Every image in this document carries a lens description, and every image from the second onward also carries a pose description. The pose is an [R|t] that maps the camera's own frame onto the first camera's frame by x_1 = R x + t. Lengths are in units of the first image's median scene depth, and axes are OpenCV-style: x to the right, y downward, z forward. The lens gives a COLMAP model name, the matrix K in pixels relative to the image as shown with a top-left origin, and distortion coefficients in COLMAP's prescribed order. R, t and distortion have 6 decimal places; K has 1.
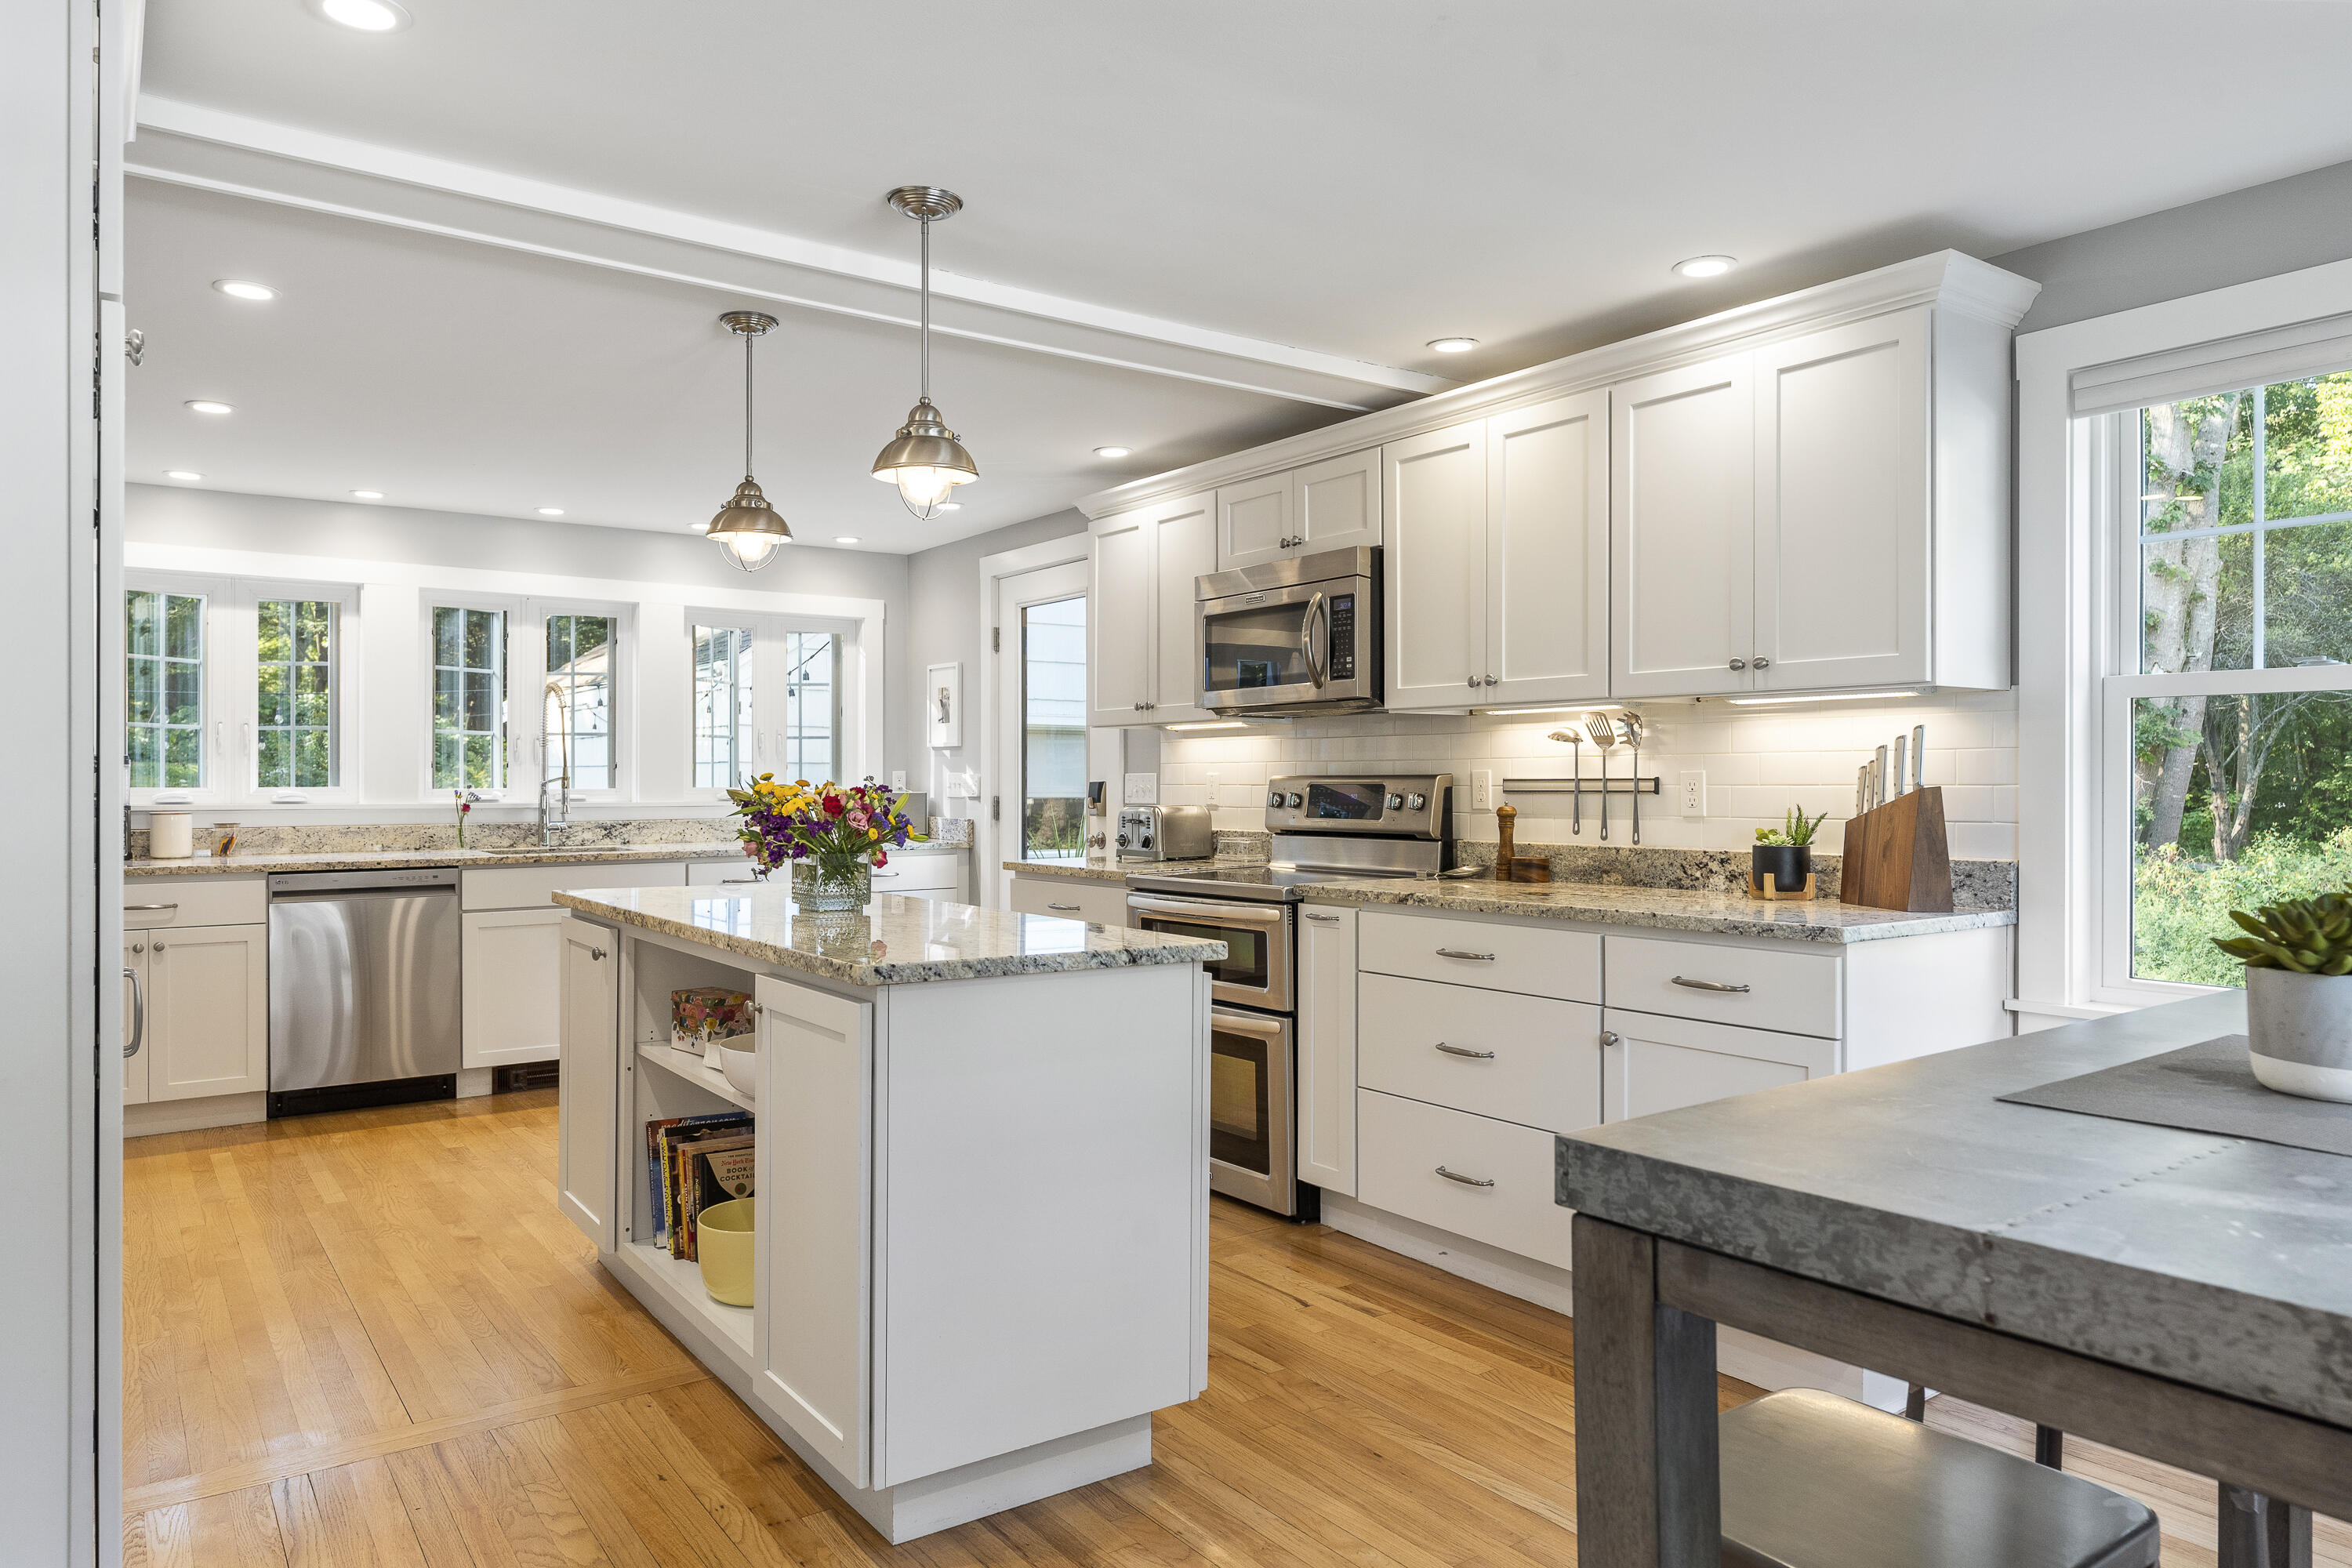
lens RADIAL K [[1500.9, 0, 1172.7], [0, 1500.9, 784.9], [0, 0, 1]] dist [0.002112, 0.001394]
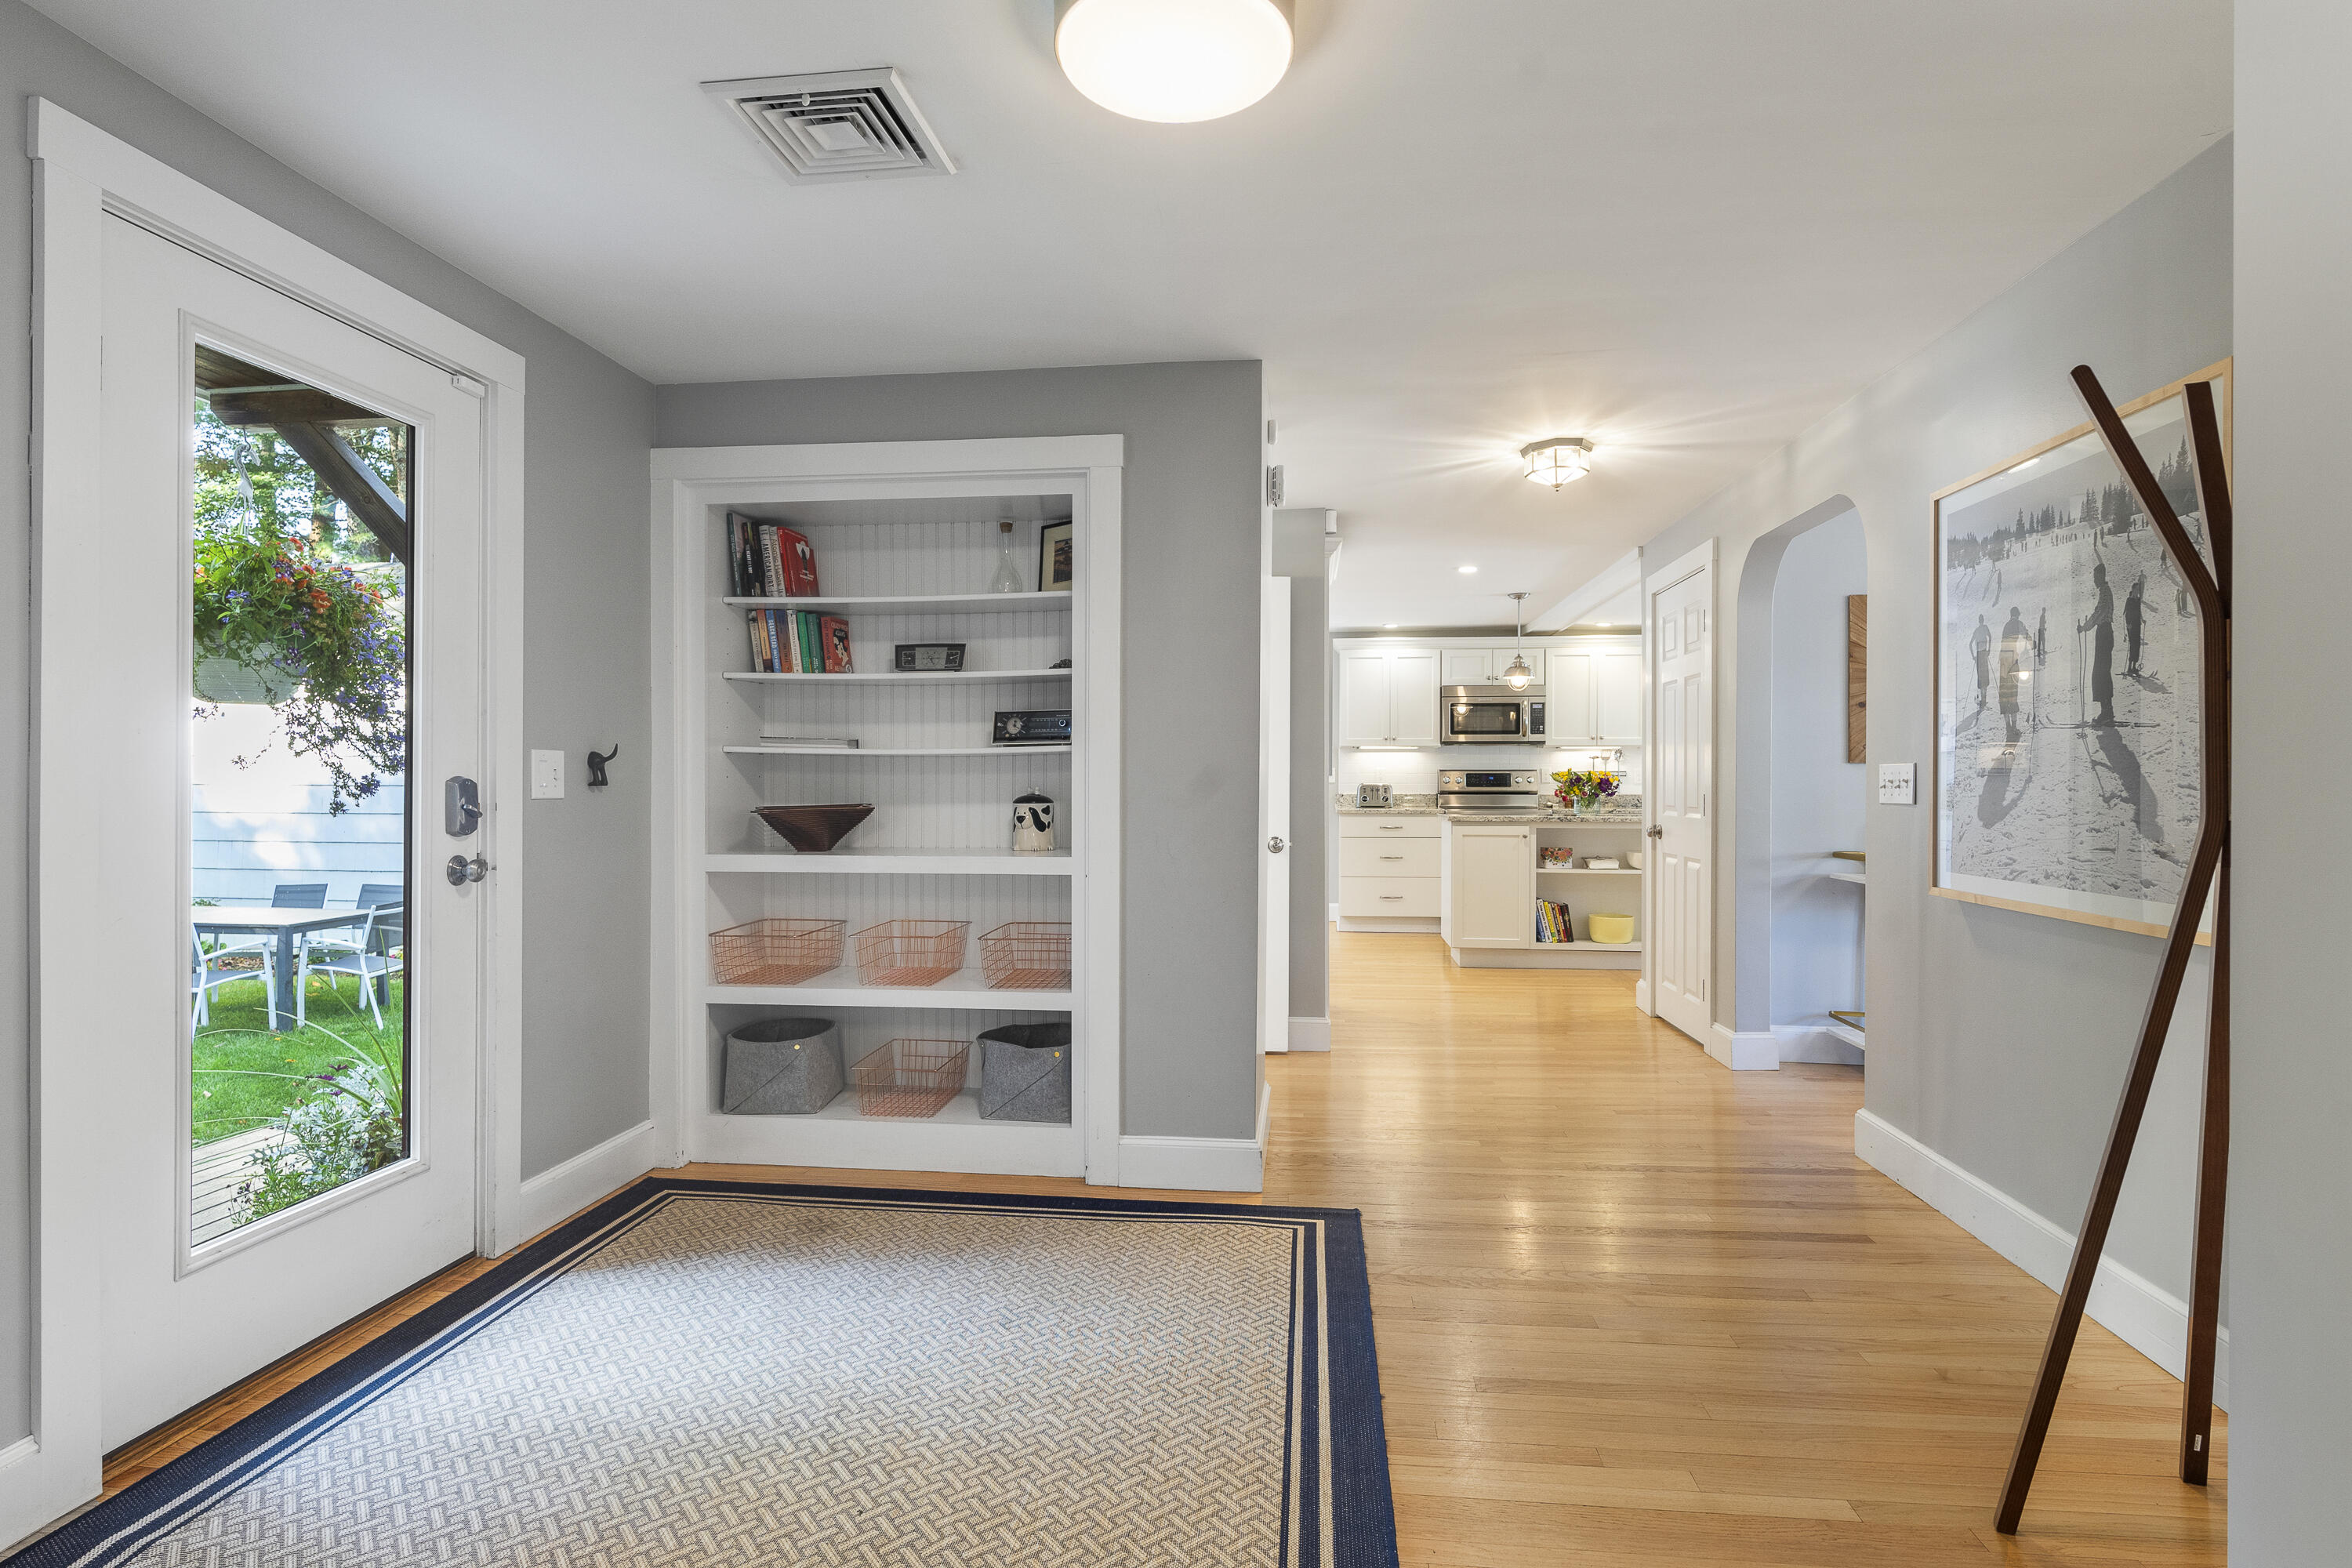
lens RADIAL K [[1237.0, 0, 1173.2], [0, 1237.0, 782.2], [0, 0, 1]] dist [-0.000474, 0.000771]
pose [[0.679530, -0.001180, 0.733647, -1.486714], [0.002661, 0.999996, -0.000857, 0.012326], [-0.733643, 0.002535, 0.679530, -0.015264]]
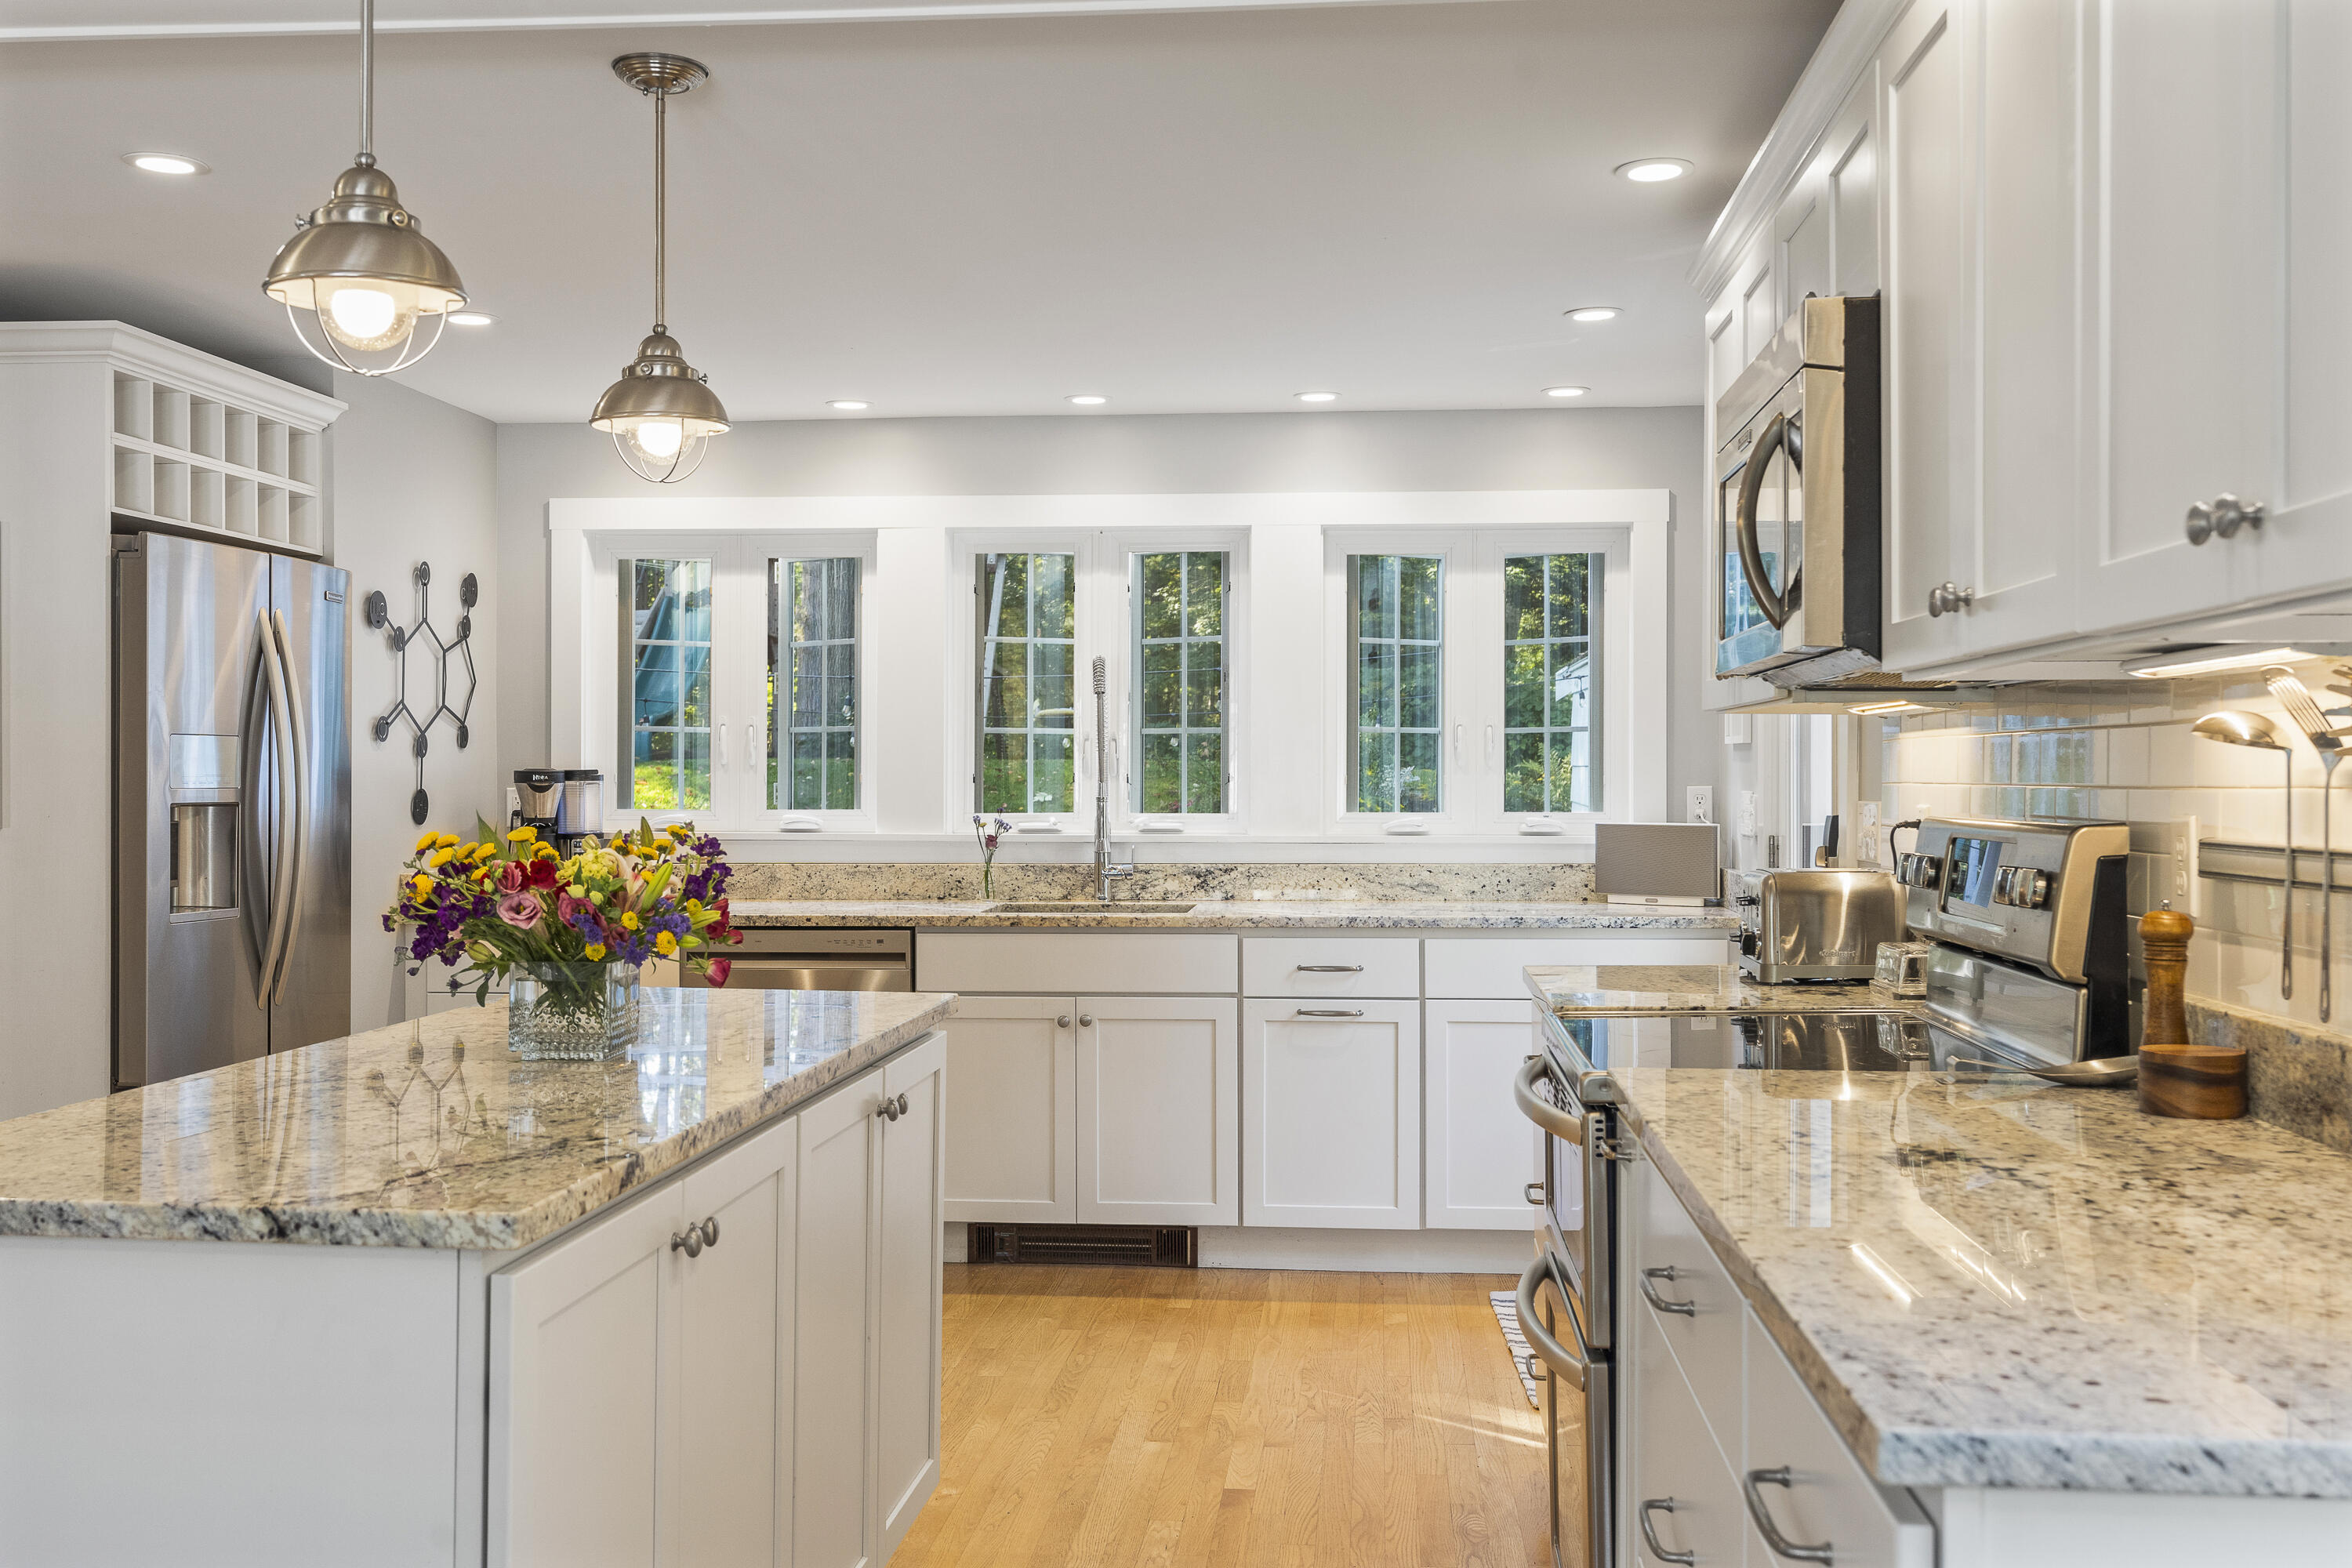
lens RADIAL K [[2287.5, 0, 1176.6], [0, 2287.5, 771.1], [0, 0, 1]] dist [0.014653, 0.000582]
pose [[0.755156, -0.000395, -0.655545, 0.308582], [-0.002964, 0.999988, -0.004017, -0.014156], [0.655539, 0.004976, 0.755145, 0.280279]]
